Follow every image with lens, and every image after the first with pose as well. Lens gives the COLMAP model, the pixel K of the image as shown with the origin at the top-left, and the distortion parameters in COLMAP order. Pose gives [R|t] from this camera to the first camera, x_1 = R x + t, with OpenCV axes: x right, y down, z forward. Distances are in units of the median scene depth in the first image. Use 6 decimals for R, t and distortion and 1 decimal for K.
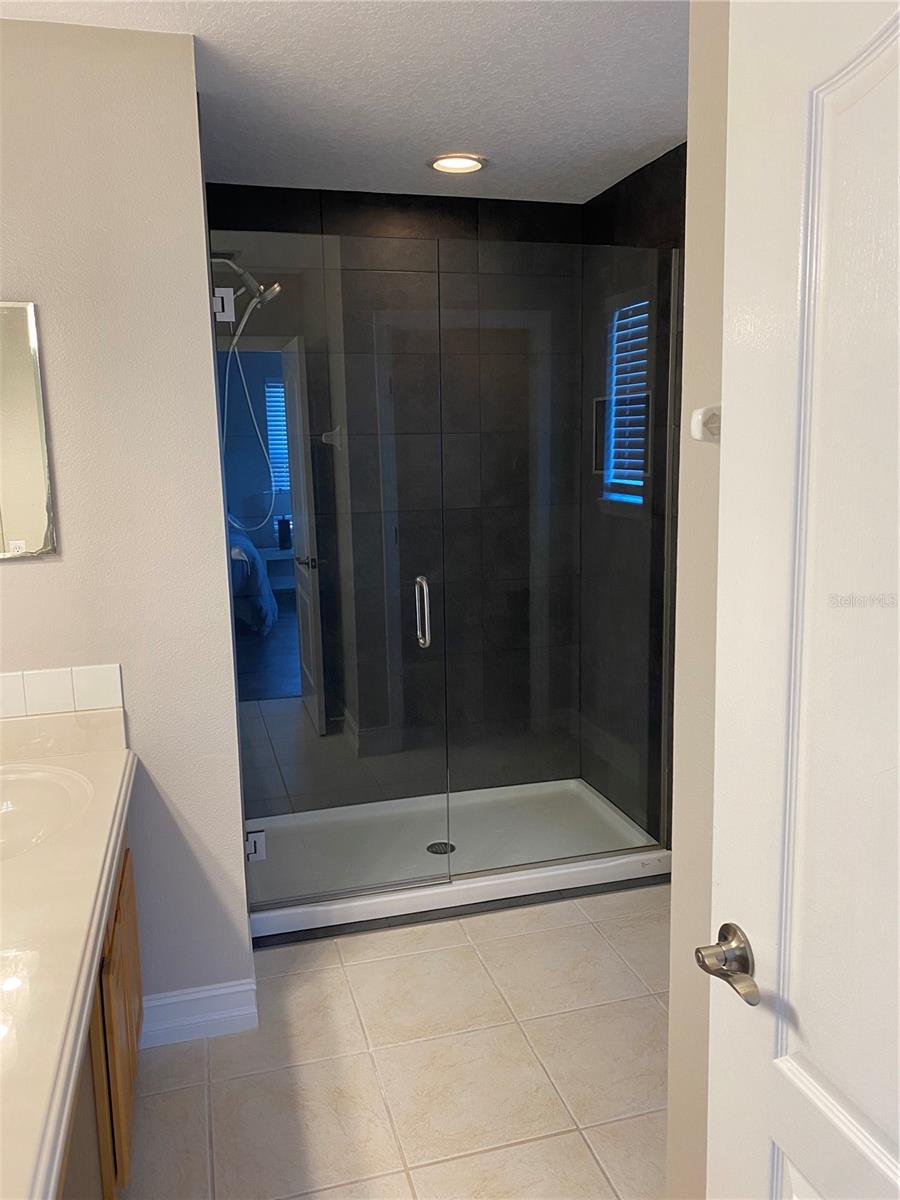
lens RADIAL K [[907.2, 0, 451.6], [0, 907.2, 599.4], [0, 0, 1]] dist [0.043350, -0.054885]
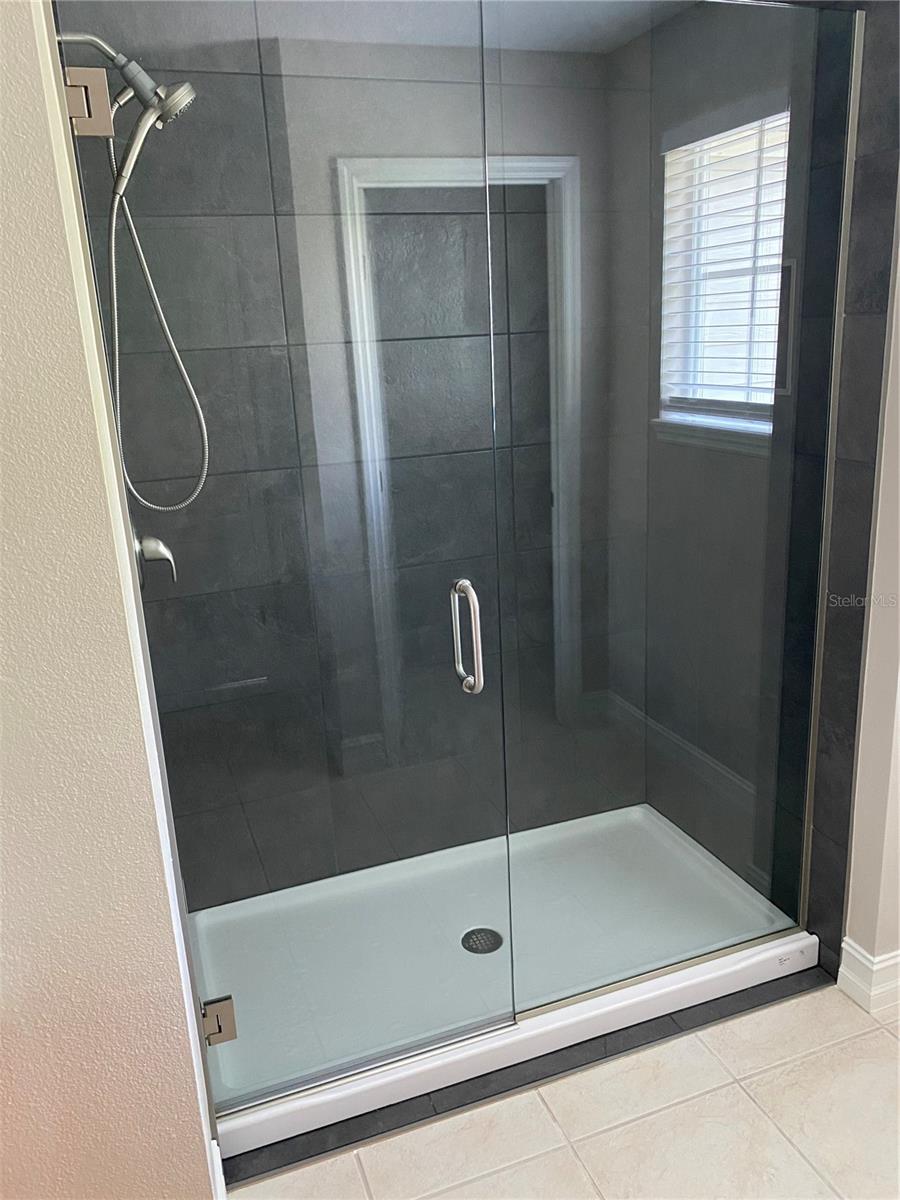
lens RADIAL K [[907.2, 0, 449.8], [0, 907.2, 599.1], [0, 0, 1]] dist [0.043350, -0.054885]
pose [[0.995977, -0.050498, 0.074028, -0.083387], [0.042118, 0.992963, 0.110685, -0.075258], [-0.079096, -0.107122, 0.991095, 0.368193]]
